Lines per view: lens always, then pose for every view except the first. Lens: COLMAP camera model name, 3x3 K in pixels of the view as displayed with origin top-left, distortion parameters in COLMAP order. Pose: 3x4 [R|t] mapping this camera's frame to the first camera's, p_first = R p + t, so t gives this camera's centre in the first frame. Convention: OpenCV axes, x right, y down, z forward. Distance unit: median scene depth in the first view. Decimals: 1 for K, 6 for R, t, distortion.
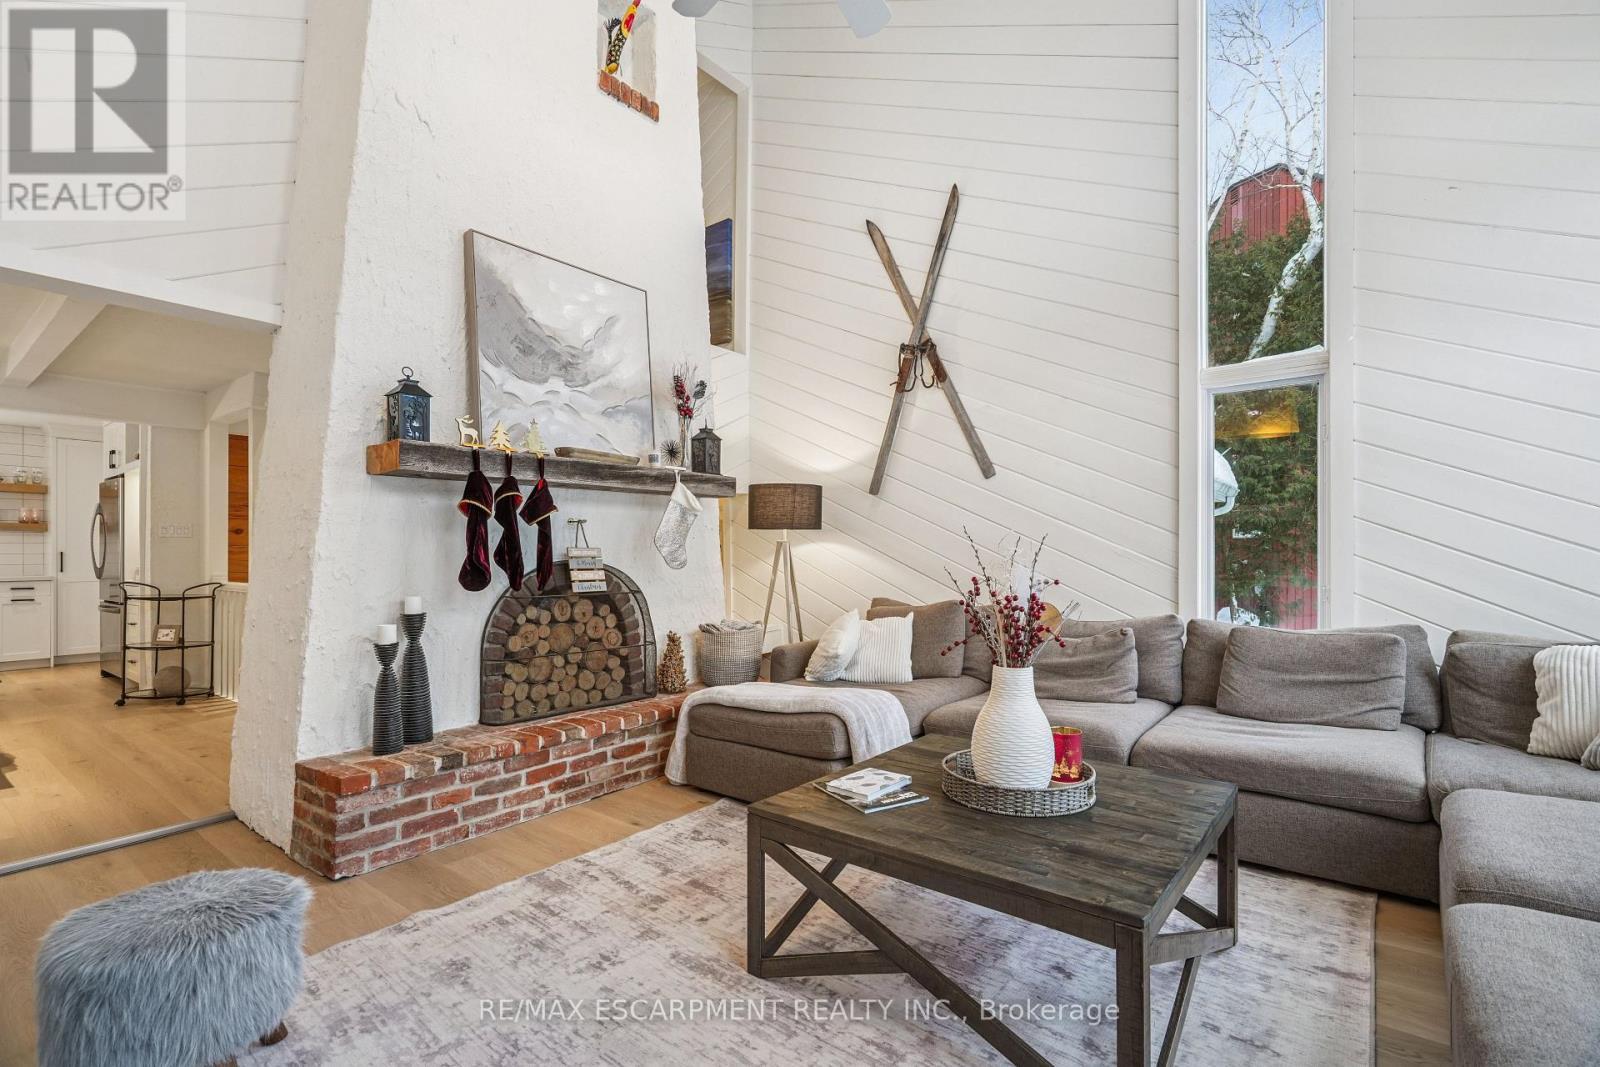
lens RADIAL K [[718.1, 0, 804.4], [0, 718.1, 541.5], [0, 0, 1]] dist [-0.002953, 0.000587]
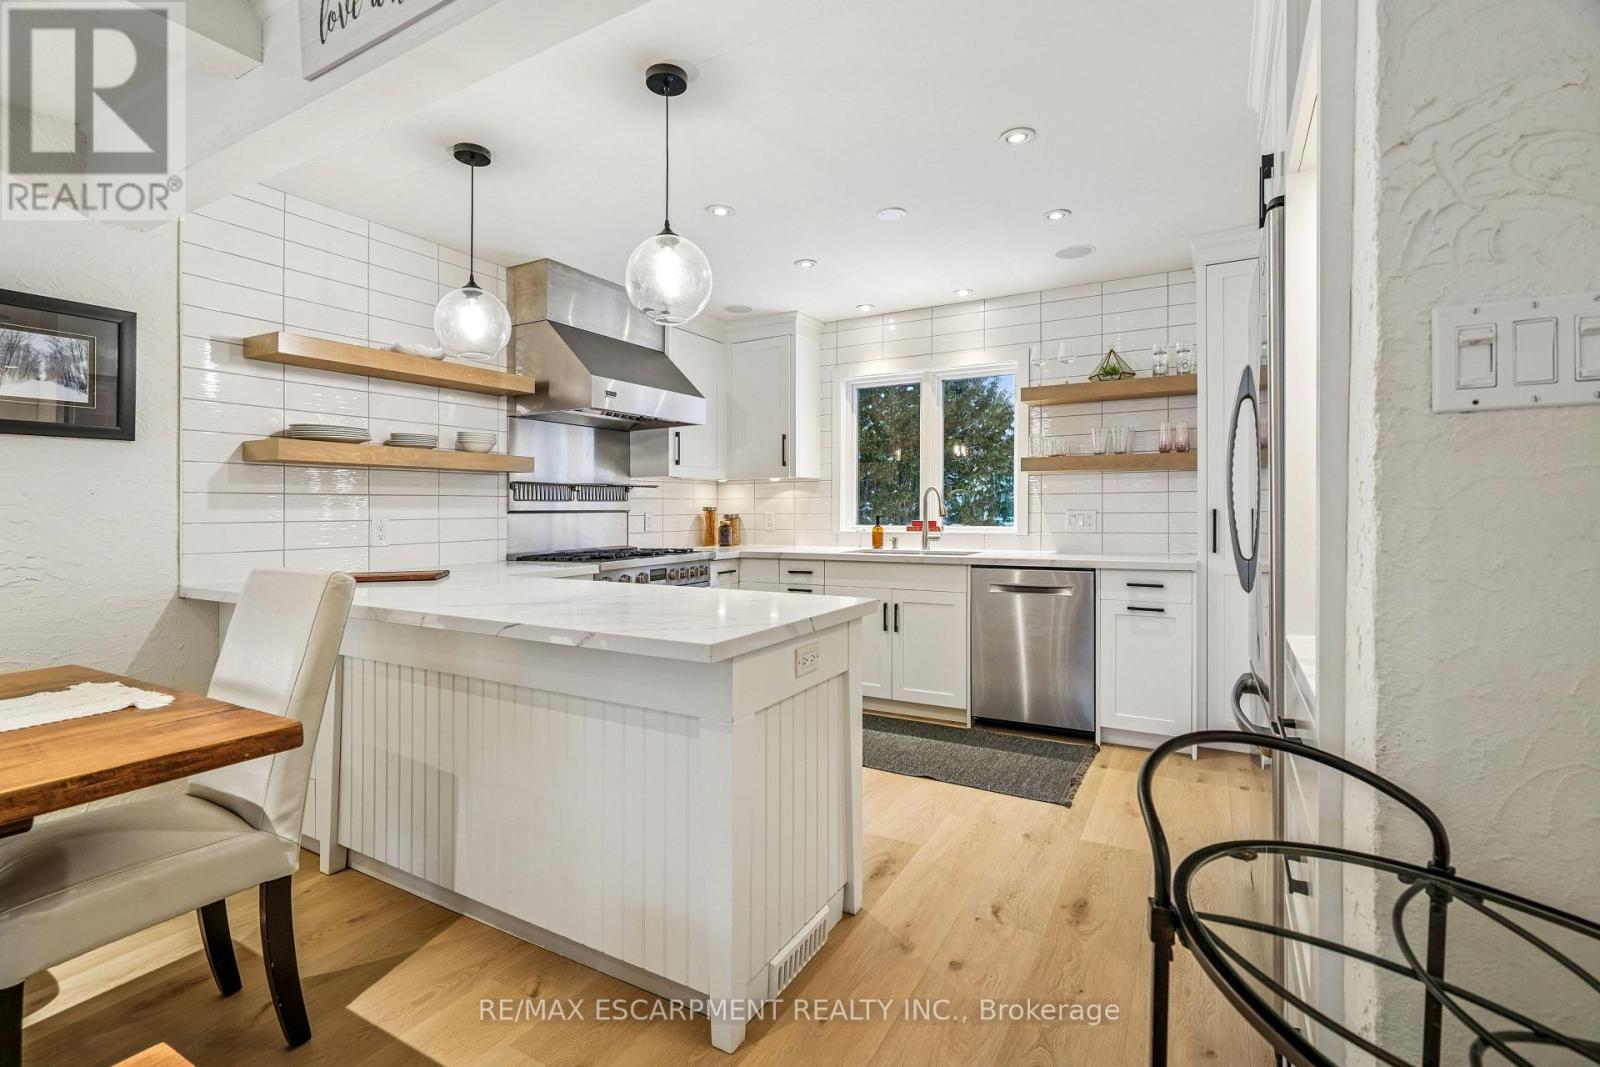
lens RADIAL K [[718.1, 0, 801.6], [0, 718.1, 526.8], [0, 0, 1]] dist [-0.002953, 0.000587]
pose [[0.132495, 0.029927, -0.990732, -1.450076], [0.013843, 0.999391, 0.032040, 0.017452], [0.991087, -0.017960, 0.132000, 1.598136]]
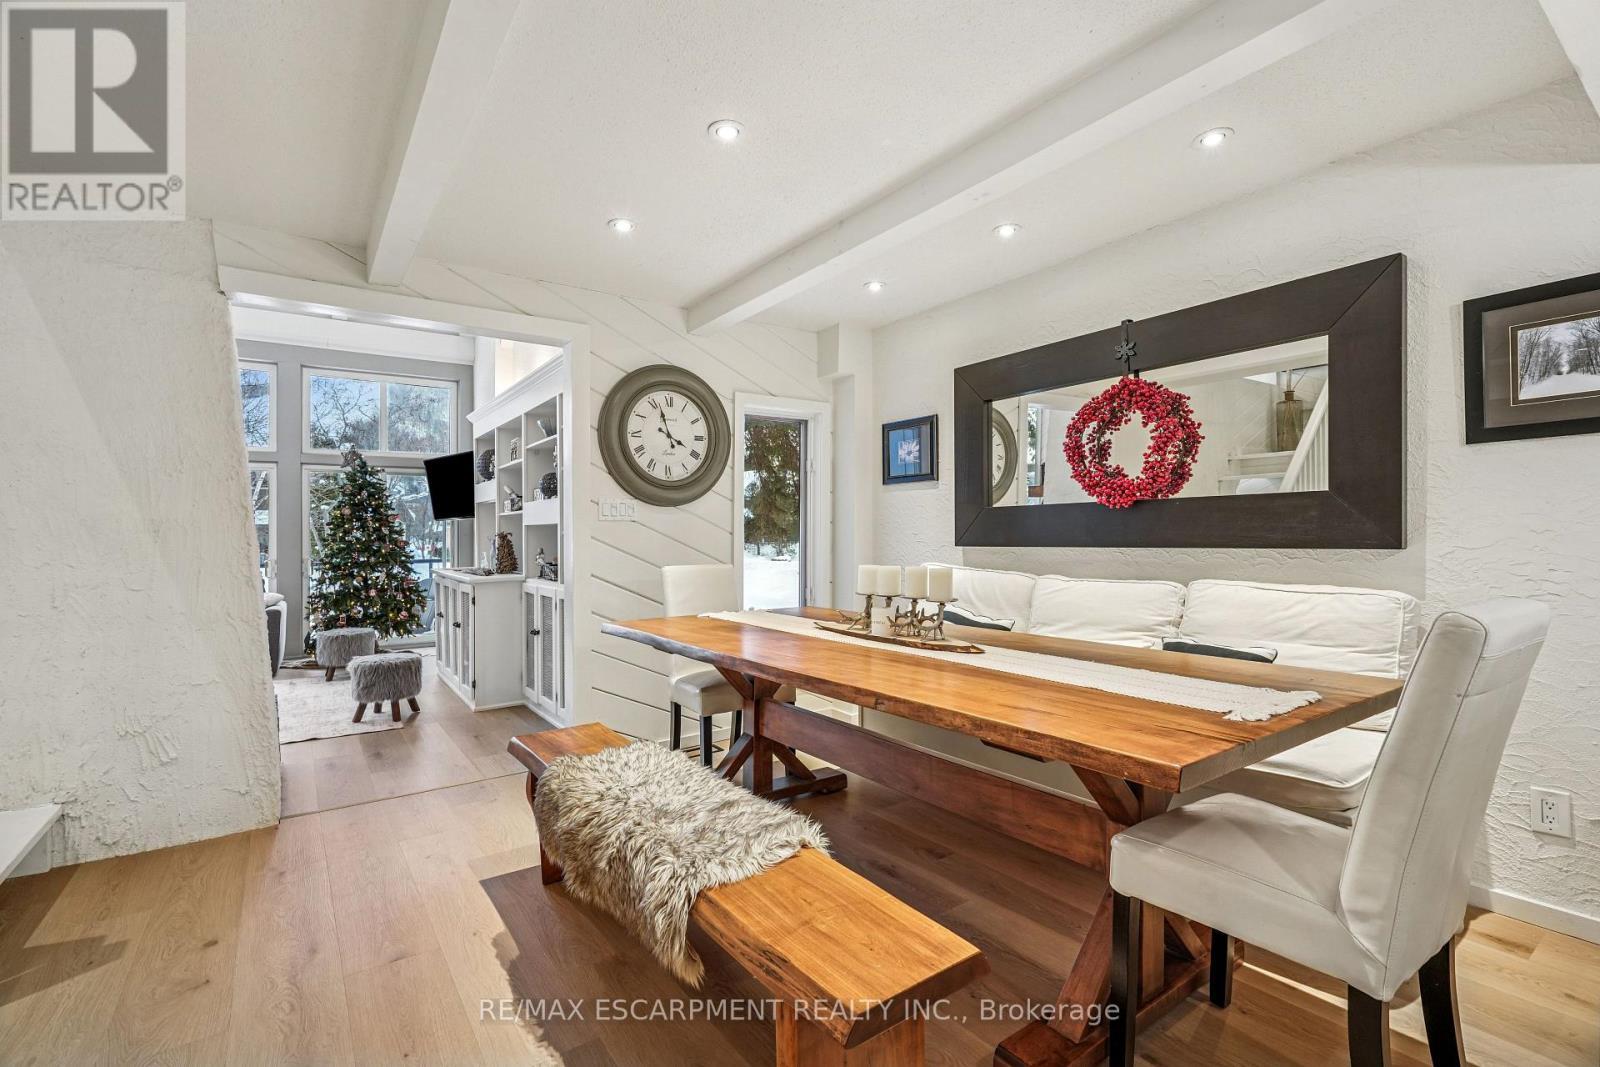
lens RADIAL K [[718.1, 0, 805.8], [0, 718.1, 528.5], [0, 0, 1]] dist [-0.002953, 0.000587]
pose [[-0.953660, 0.024820, 0.299862, -1.761894], [0.019804, 0.999609, -0.019754, 0.021134], [-0.300235, -0.012900, -0.953778, 1.741010]]
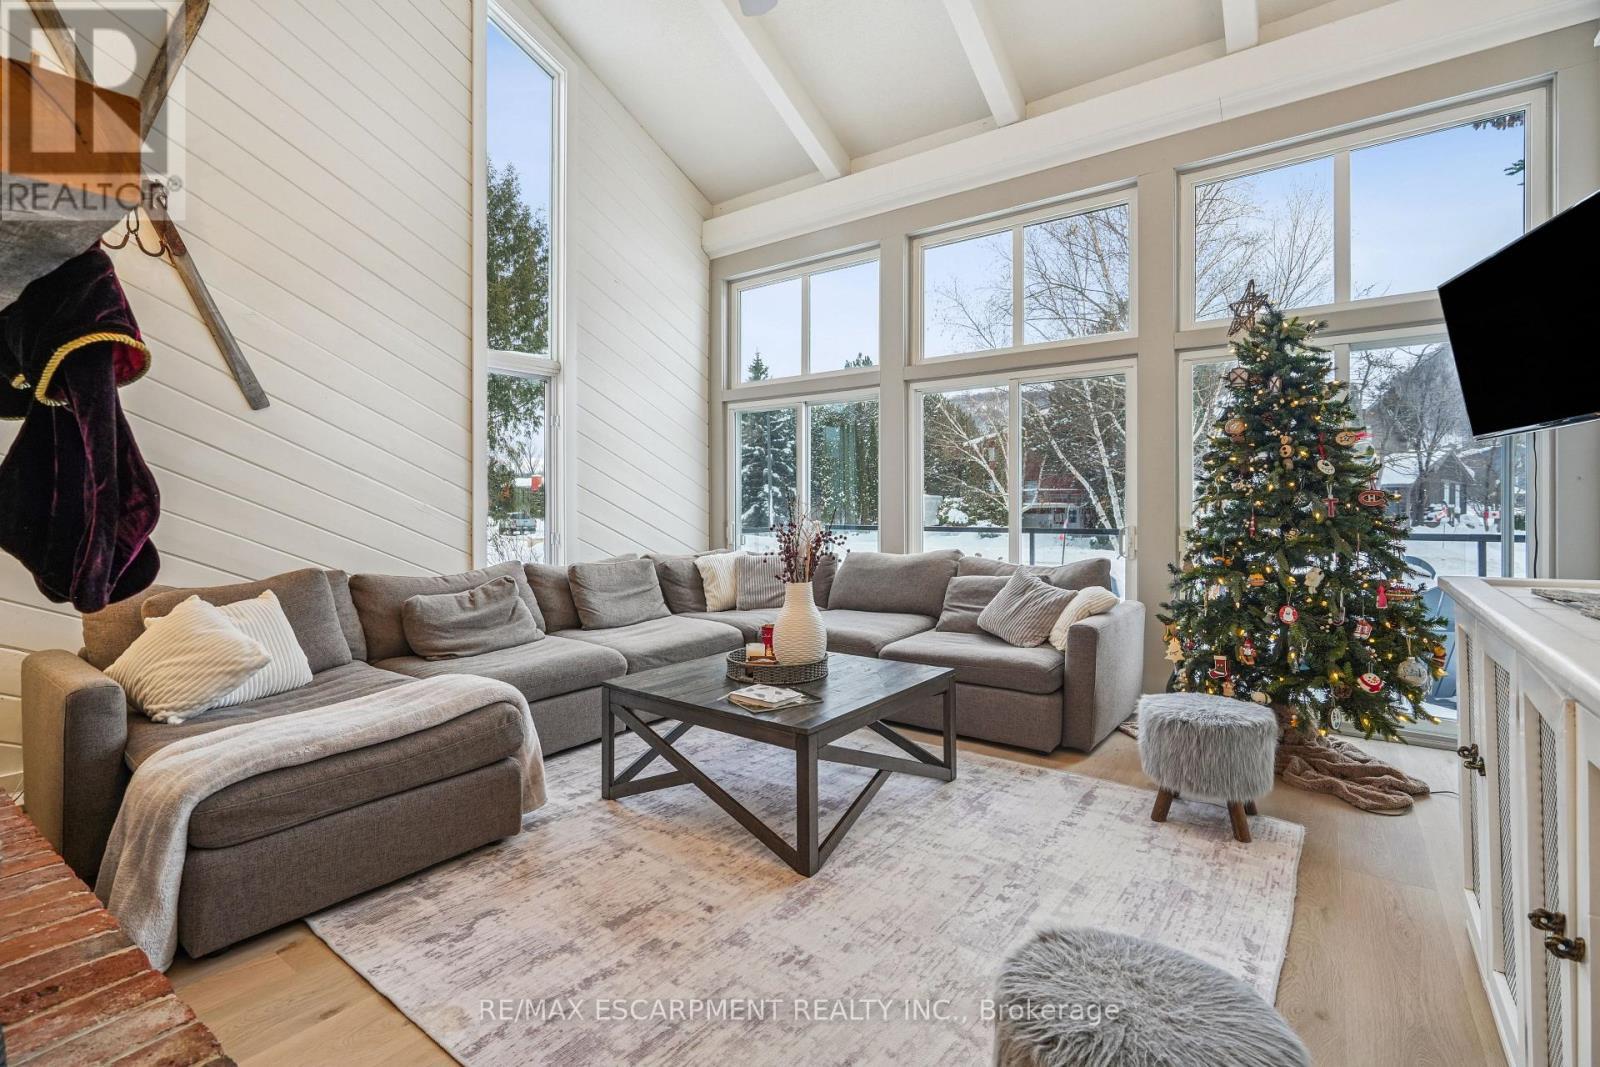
lens RADIAL K [[718.1, 0, 800.5], [0, 718.1, 499.7], [0, 0, 1]] dist [-0.002953, 0.000587]
pose [[-0.009491, 0.021150, 0.999731, -0.597677], [-0.004344, 0.999766, -0.021192, 0.023179], [-0.999946, -0.004544, -0.009397, 0.516544]]
